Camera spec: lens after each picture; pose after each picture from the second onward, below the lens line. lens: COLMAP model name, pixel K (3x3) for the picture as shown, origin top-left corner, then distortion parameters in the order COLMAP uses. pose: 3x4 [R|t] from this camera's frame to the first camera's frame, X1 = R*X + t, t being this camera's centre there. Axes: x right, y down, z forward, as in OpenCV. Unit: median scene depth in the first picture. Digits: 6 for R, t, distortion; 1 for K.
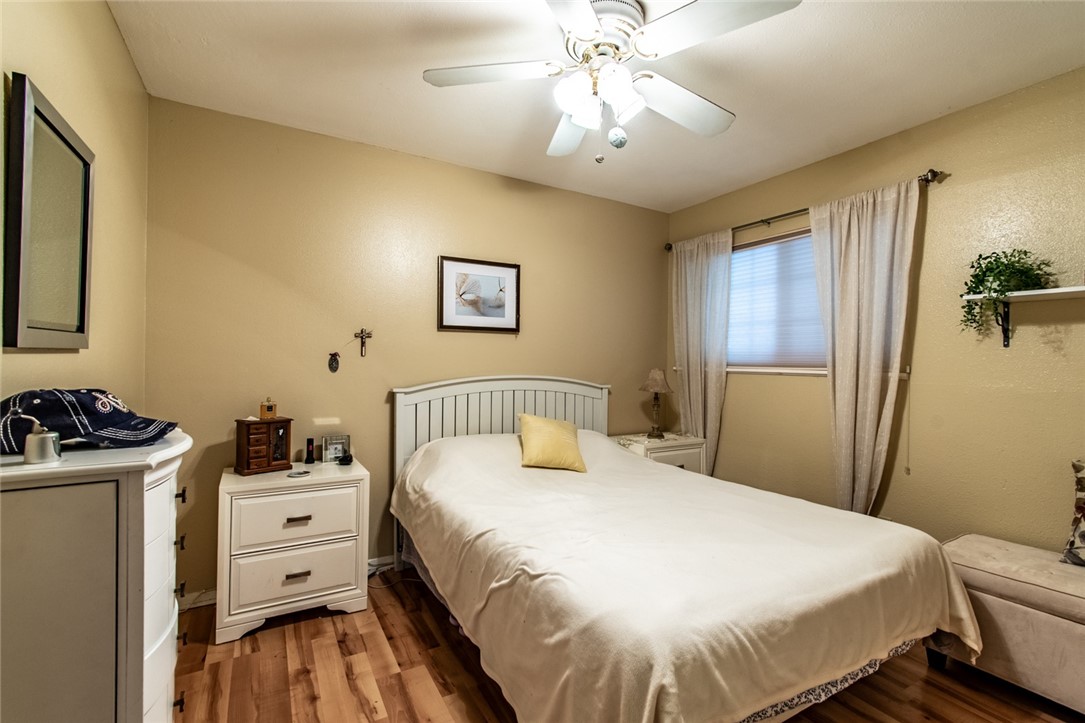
lens RADIAL K [[482.8, 0, 542.3], [0, 482.8, 362.1], [0, 0, 1]] dist [0.002045, -0.000173]
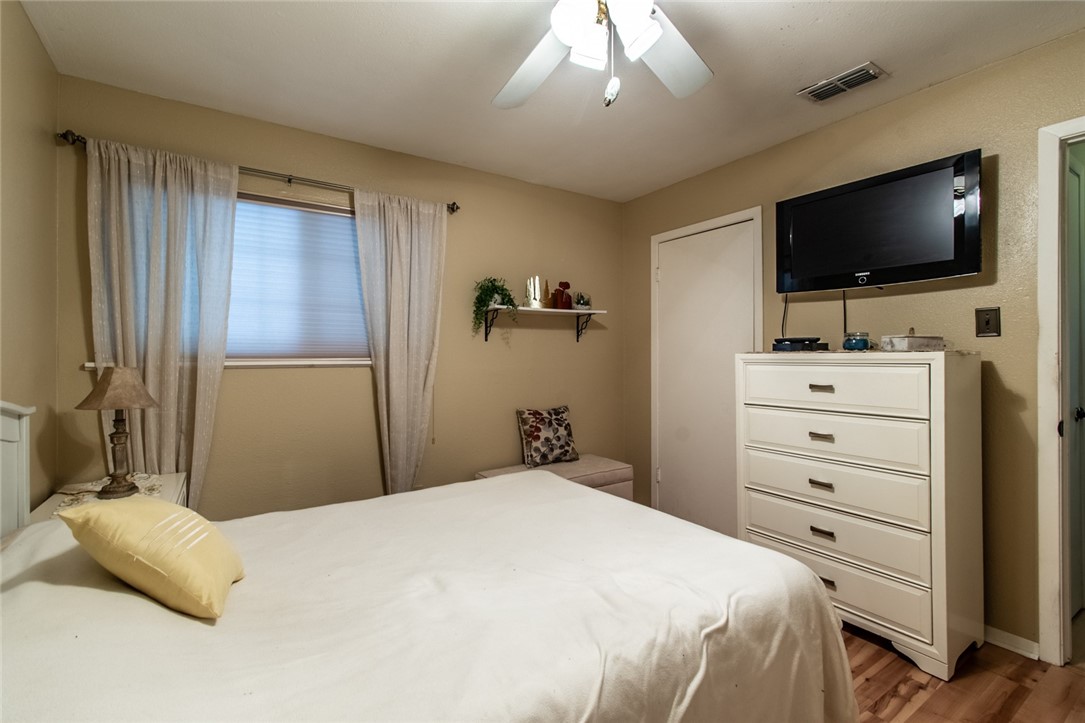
lens RADIAL K [[482.8, 0, 537.1], [0, 482.8, 357.0], [0, 0, 1]] dist [0.002045, -0.000173]
pose [[-0.047756, -0.019961, 0.998660, -0.376052], [0.001746, 0.999797, 0.020067, -0.008199], [-0.998857, 0.002702, -0.047712, 0.636877]]
